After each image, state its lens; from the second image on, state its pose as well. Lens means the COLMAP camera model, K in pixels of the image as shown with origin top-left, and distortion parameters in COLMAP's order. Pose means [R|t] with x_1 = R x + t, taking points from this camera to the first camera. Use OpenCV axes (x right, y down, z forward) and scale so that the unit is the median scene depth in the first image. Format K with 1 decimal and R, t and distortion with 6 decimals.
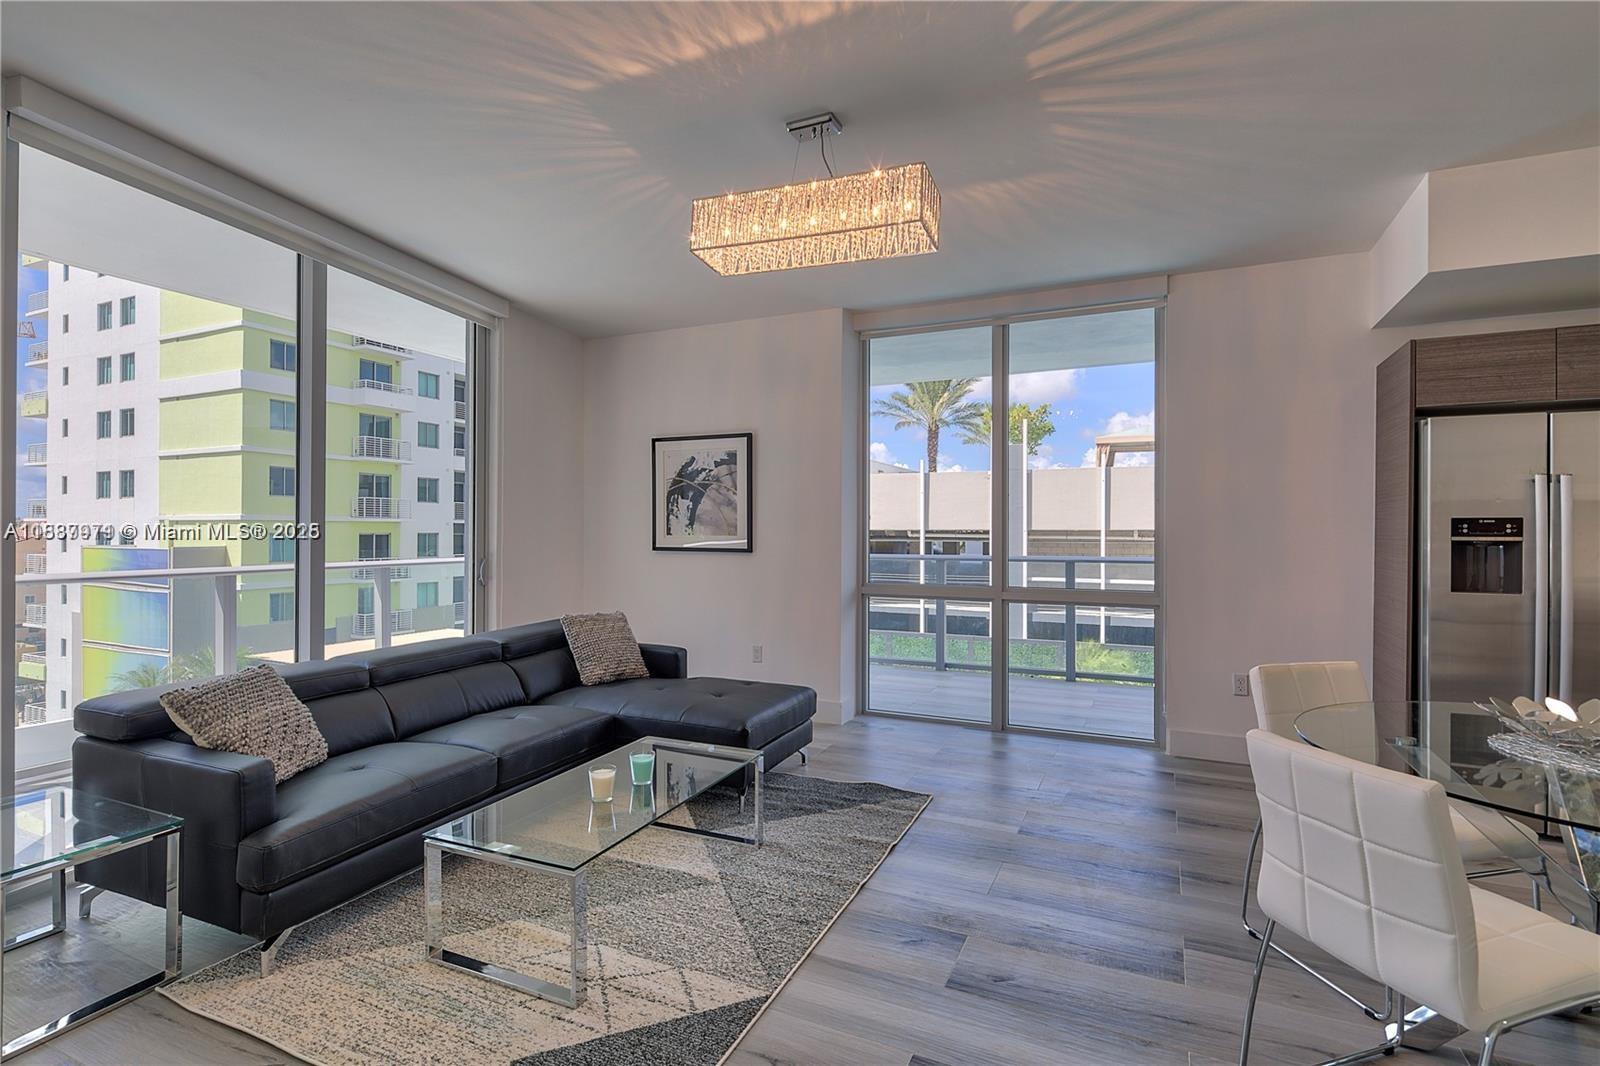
lens RADIAL K [[781.6, 0, 784.4], [0, 781.6, 526.7], [0, 0, 1]] dist [0.003130, -0.001088]
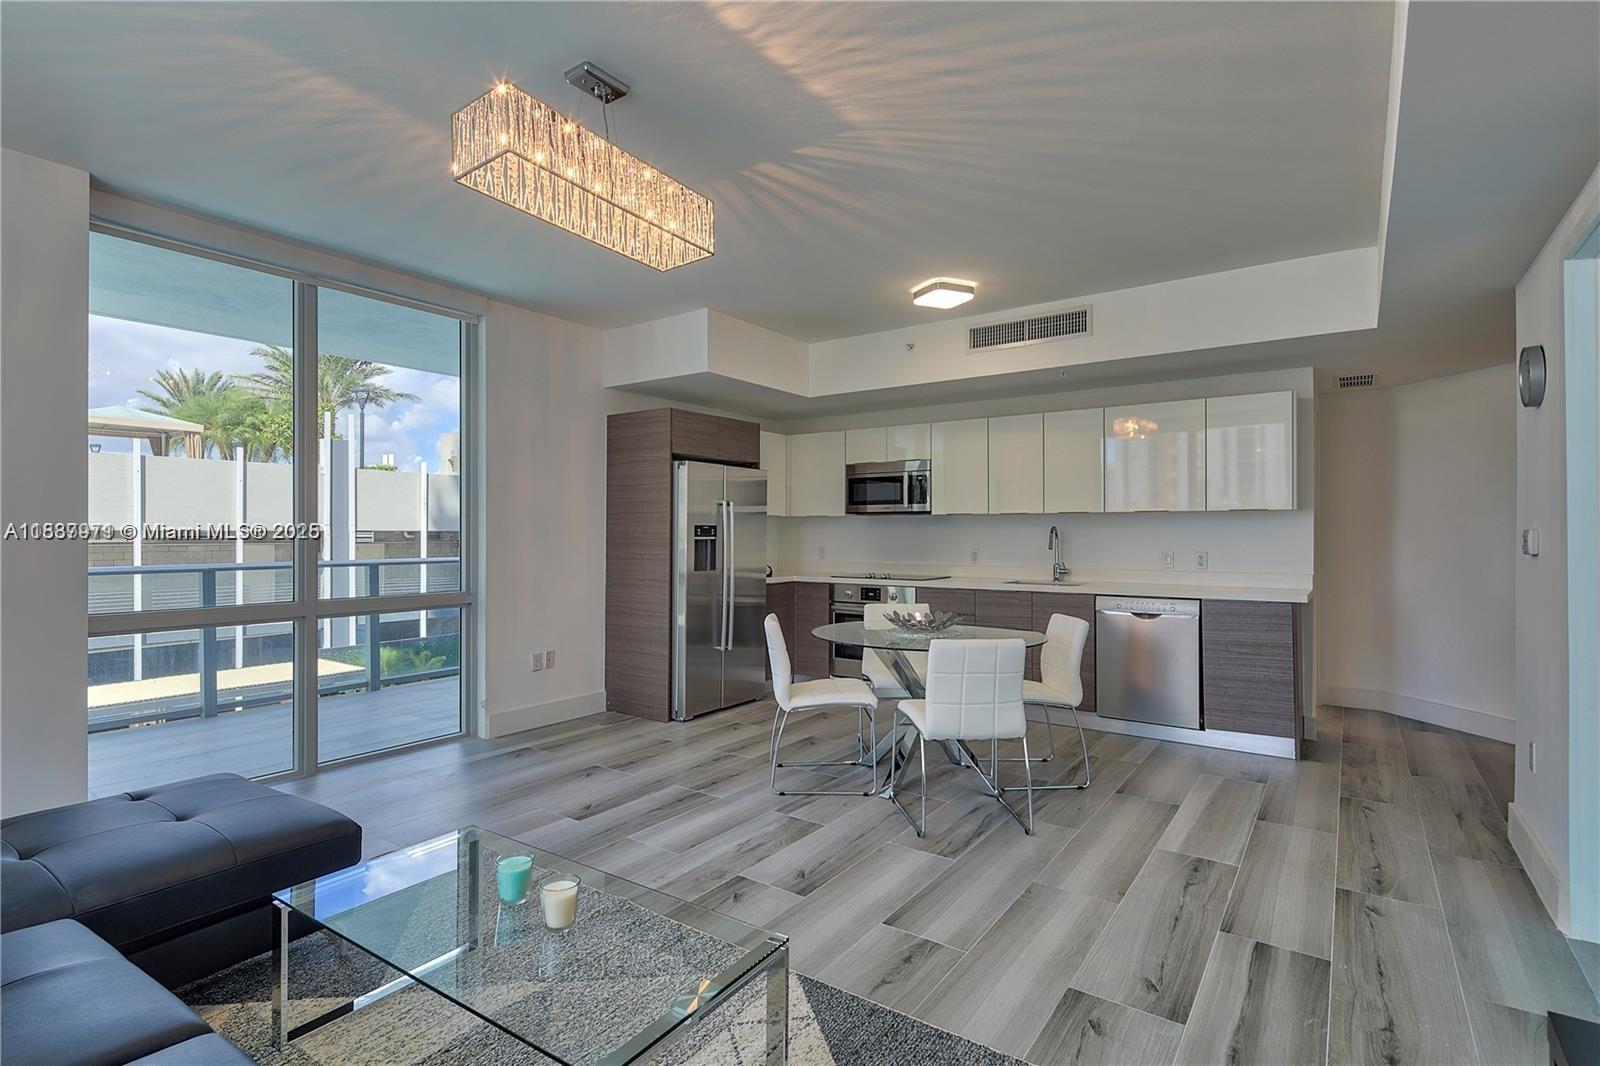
lens RADIAL K [[786.2, 0, 794.9], [0, 786.2, 527.6], [0, 0, 1]] dist [0.004892, -0.000026]
pose [[0.165056, 0.006970, 0.986260, -0.450192], [-0.006318, 0.999962, -0.006009, 0.001475], [-0.986264, -0.005239, 0.165094, 0.347523]]
